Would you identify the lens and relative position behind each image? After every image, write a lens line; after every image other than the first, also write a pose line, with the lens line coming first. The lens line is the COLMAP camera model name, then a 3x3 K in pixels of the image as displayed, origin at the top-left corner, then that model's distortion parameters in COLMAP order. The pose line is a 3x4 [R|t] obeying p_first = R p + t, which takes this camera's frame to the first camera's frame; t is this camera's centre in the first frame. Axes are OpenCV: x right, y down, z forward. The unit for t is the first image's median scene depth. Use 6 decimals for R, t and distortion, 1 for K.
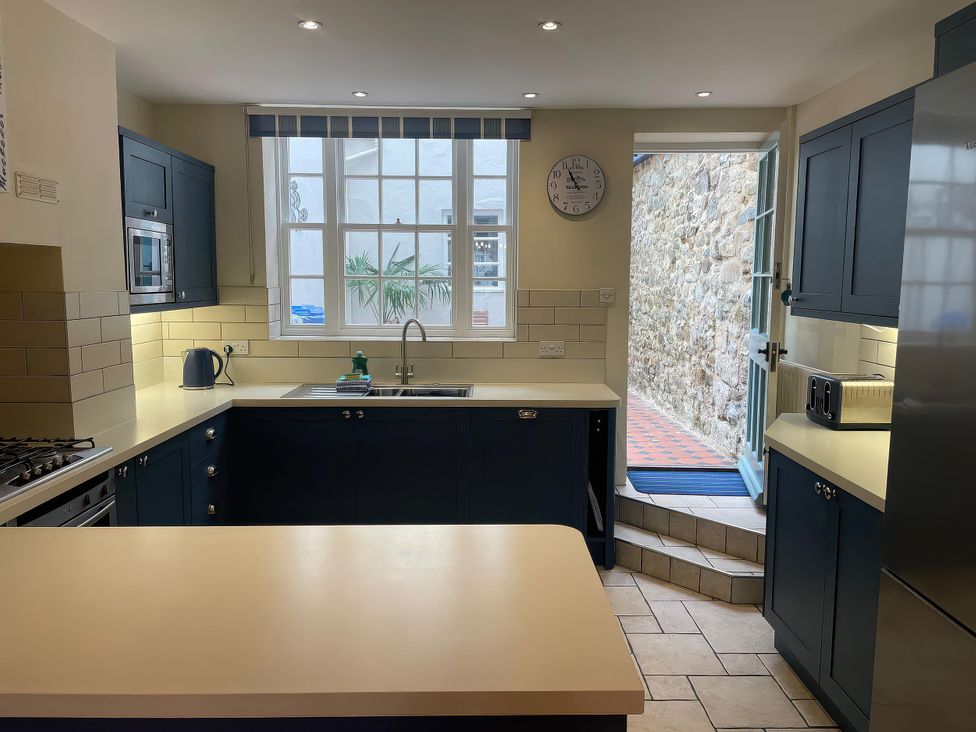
lens RADIAL K [[736.6, 0, 494.5], [0, 736.6, 364.3], [0, 0, 1]] dist [0.095177, -0.134245]
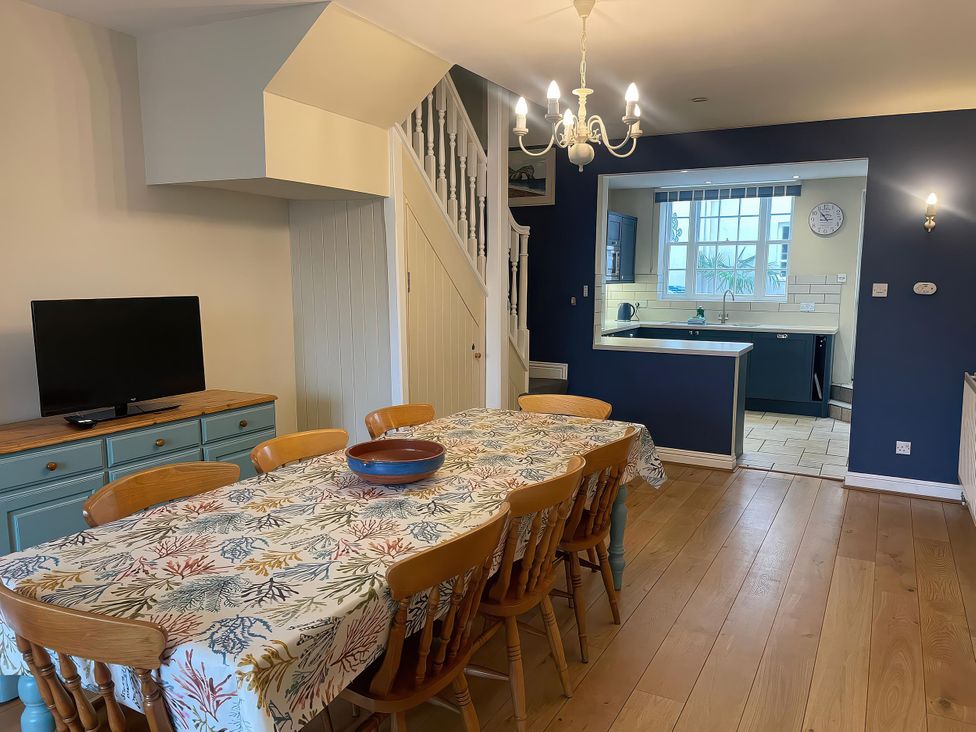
lens RADIAL K [[736.6, 0, 494.5], [0, 736.6, 364.3], [0, 0, 1]] dist [0.095177, -0.134245]
pose [[0.879971, 0.058643, -0.471393, 0.282089], [-0.057554, 0.998202, 0.016740, 0.138199], [0.471527, 0.012400, 0.881764, -1.033448]]
